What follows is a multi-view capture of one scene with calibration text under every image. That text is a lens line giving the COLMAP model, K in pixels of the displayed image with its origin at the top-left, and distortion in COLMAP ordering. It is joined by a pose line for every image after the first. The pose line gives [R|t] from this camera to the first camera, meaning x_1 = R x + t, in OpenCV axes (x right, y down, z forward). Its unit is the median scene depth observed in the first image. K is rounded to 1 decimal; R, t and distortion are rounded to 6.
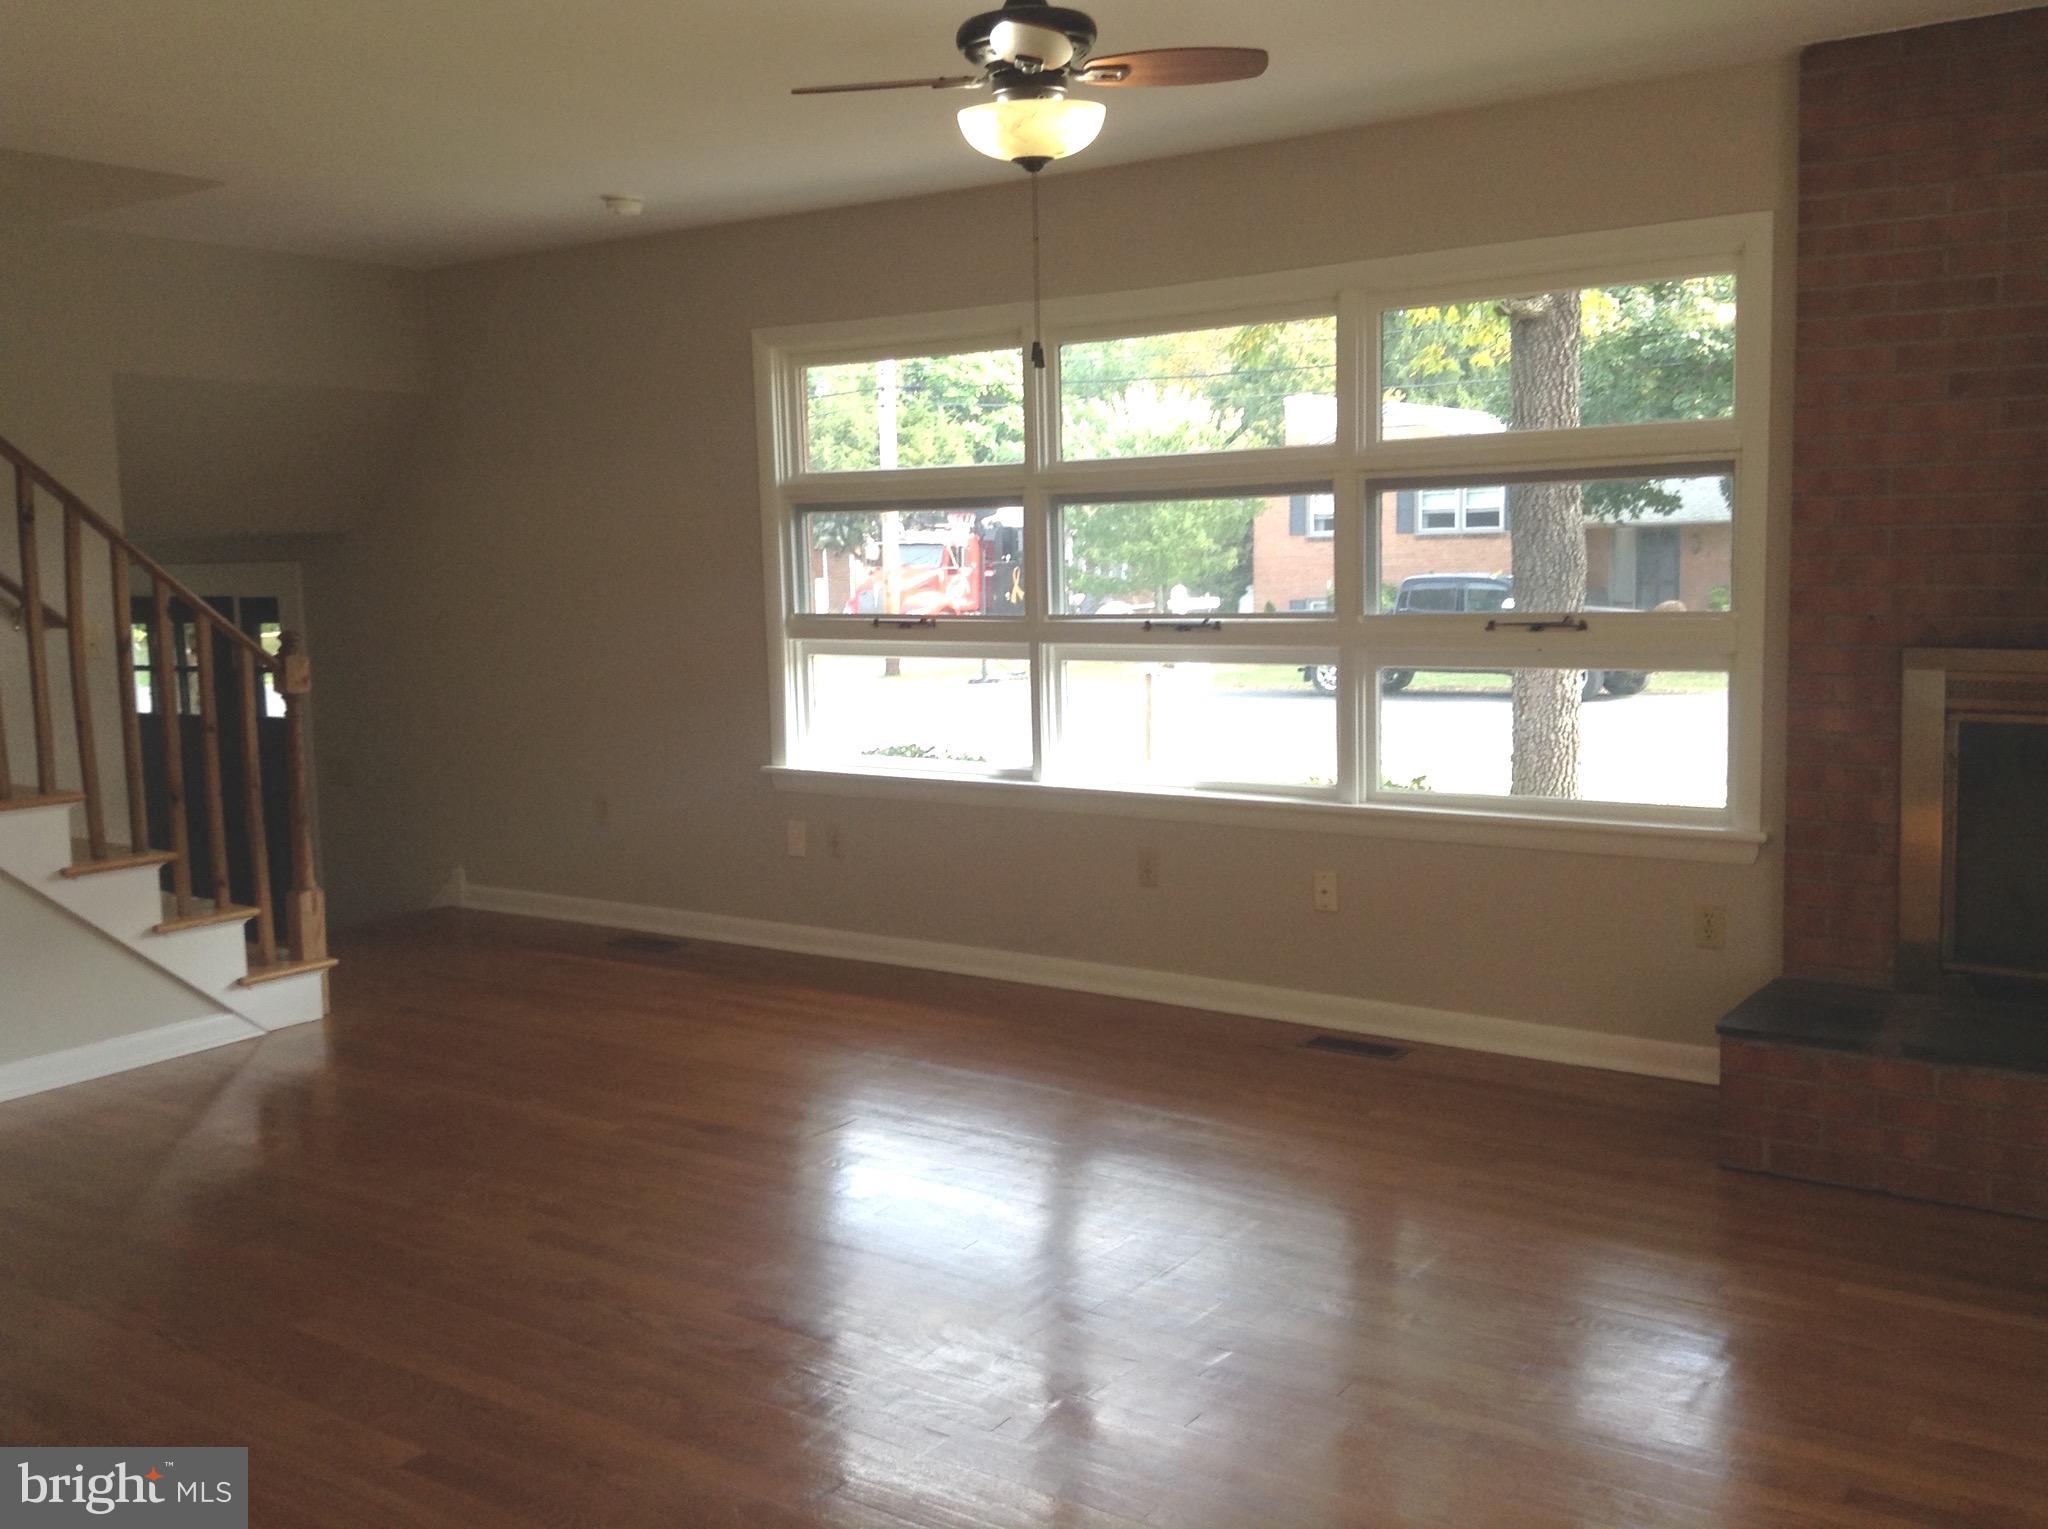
lens RADIAL K [[1862.1, 0, 1017.0], [0, 1862.1, 727.9], [0, 0, 1]] dist [0.164440, -0.413490]
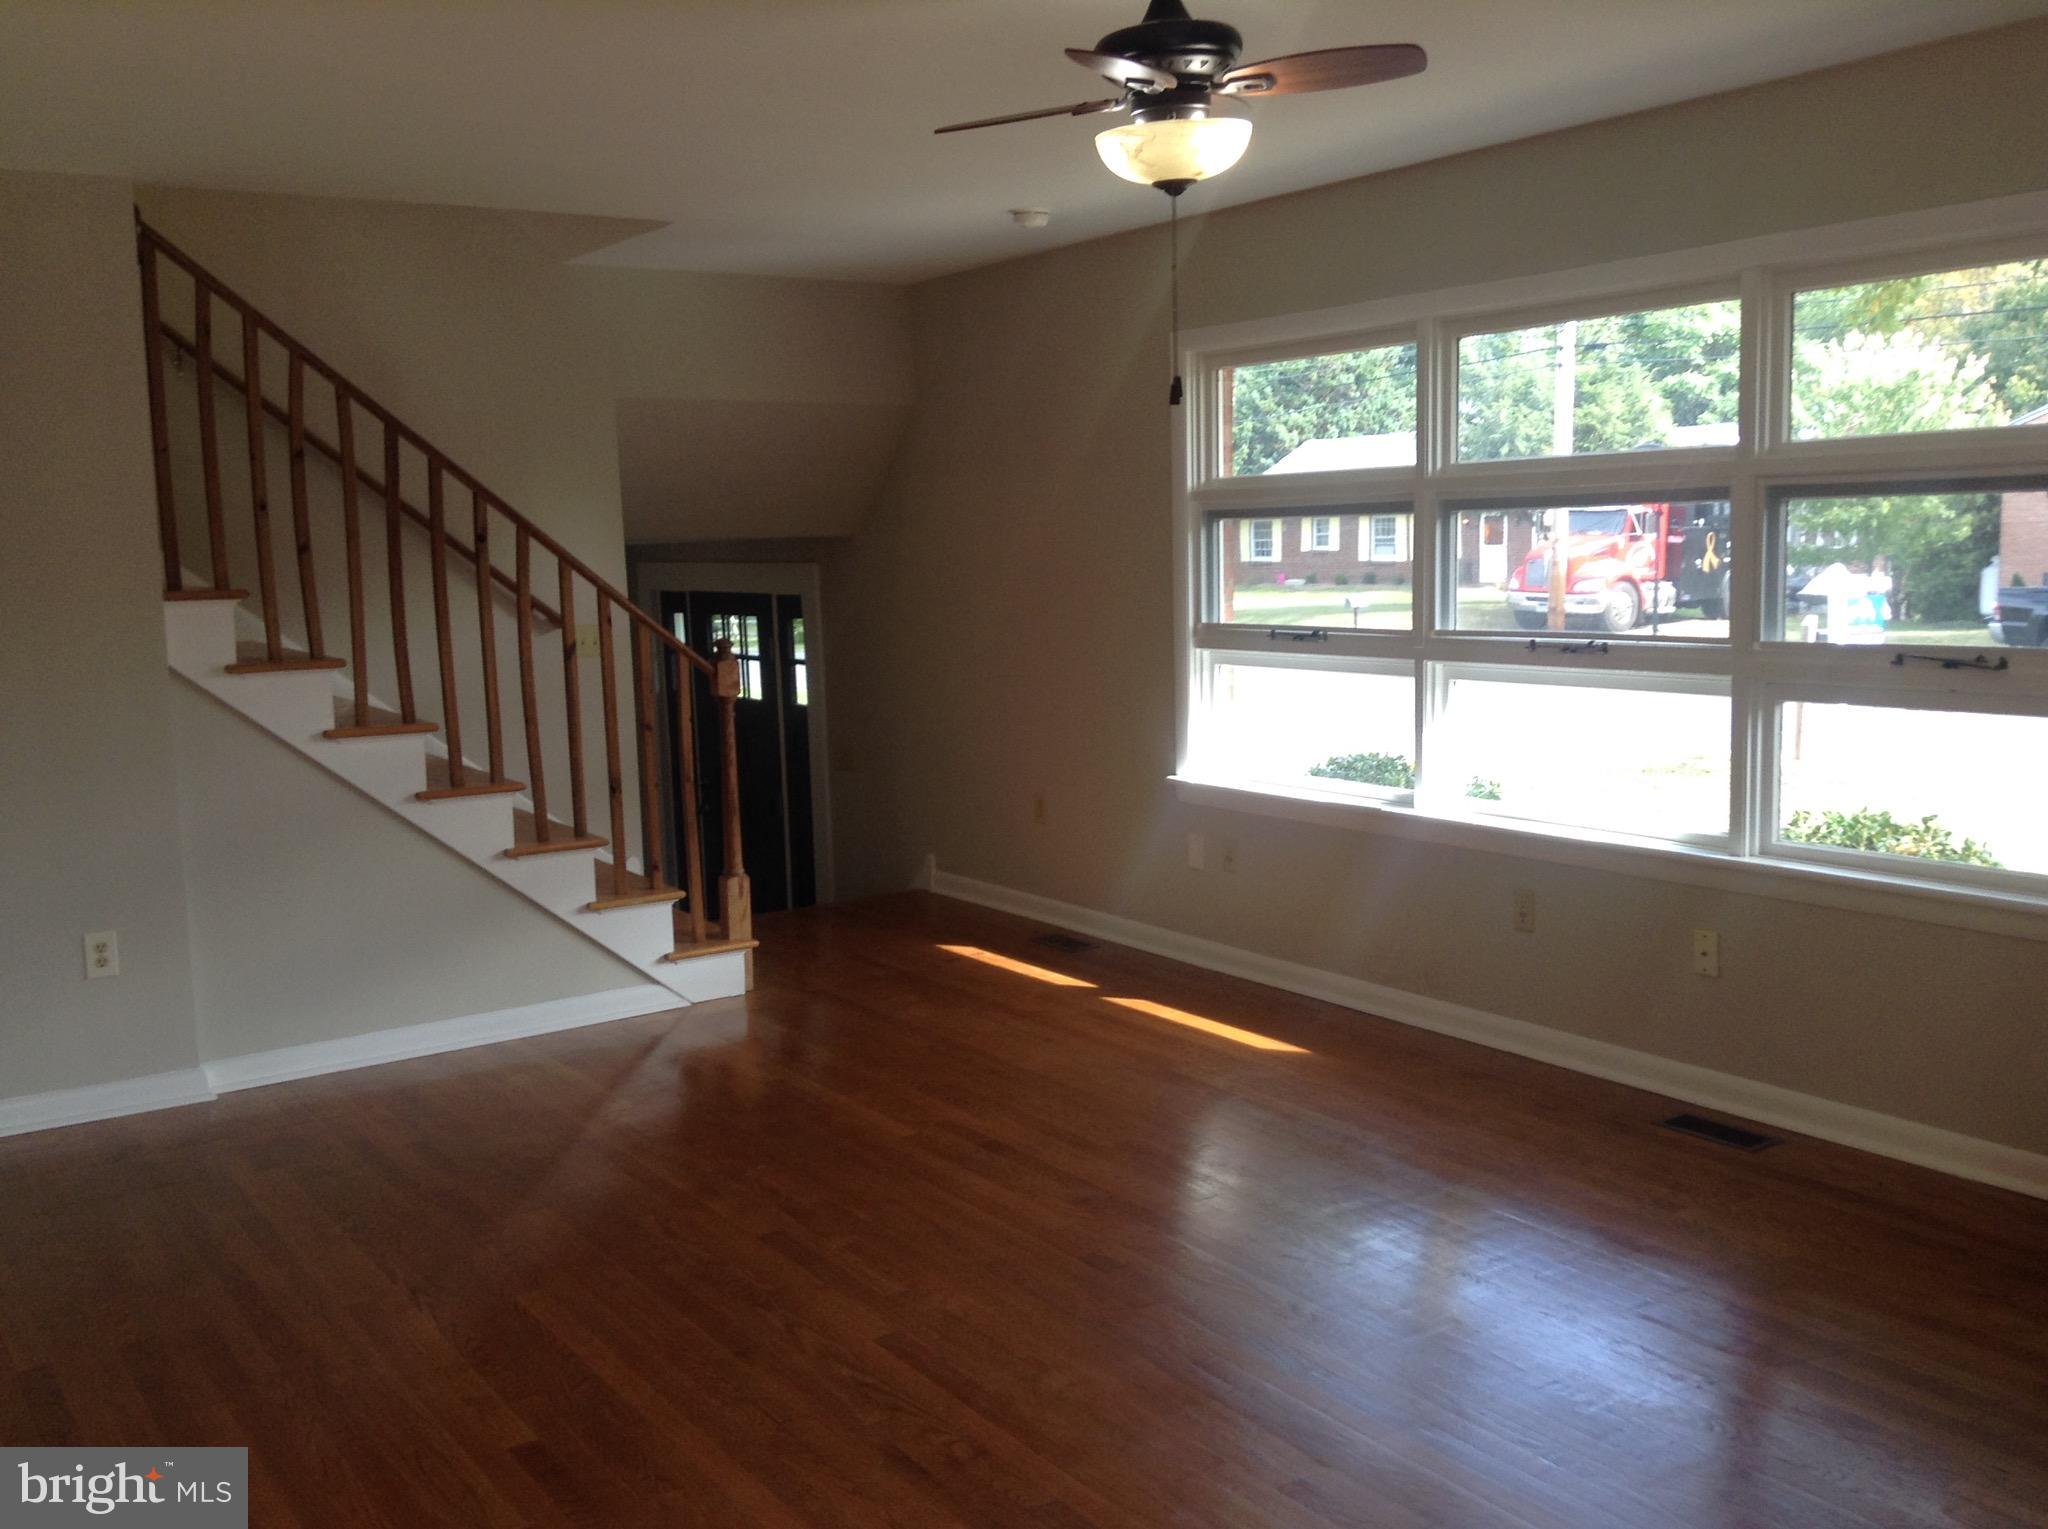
lens RADIAL K [[1866.0, 0, 1024.0], [0, 1866.0, 764.5], [0, 0, 1]] dist [0.088387, -0.221058]
pose [[0.934725, 0.038821, -0.353245, 0.168255], [-0.025326, 0.998765, 0.042747, -0.030555], [0.354468, -0.031010, 0.934554, 0.055232]]
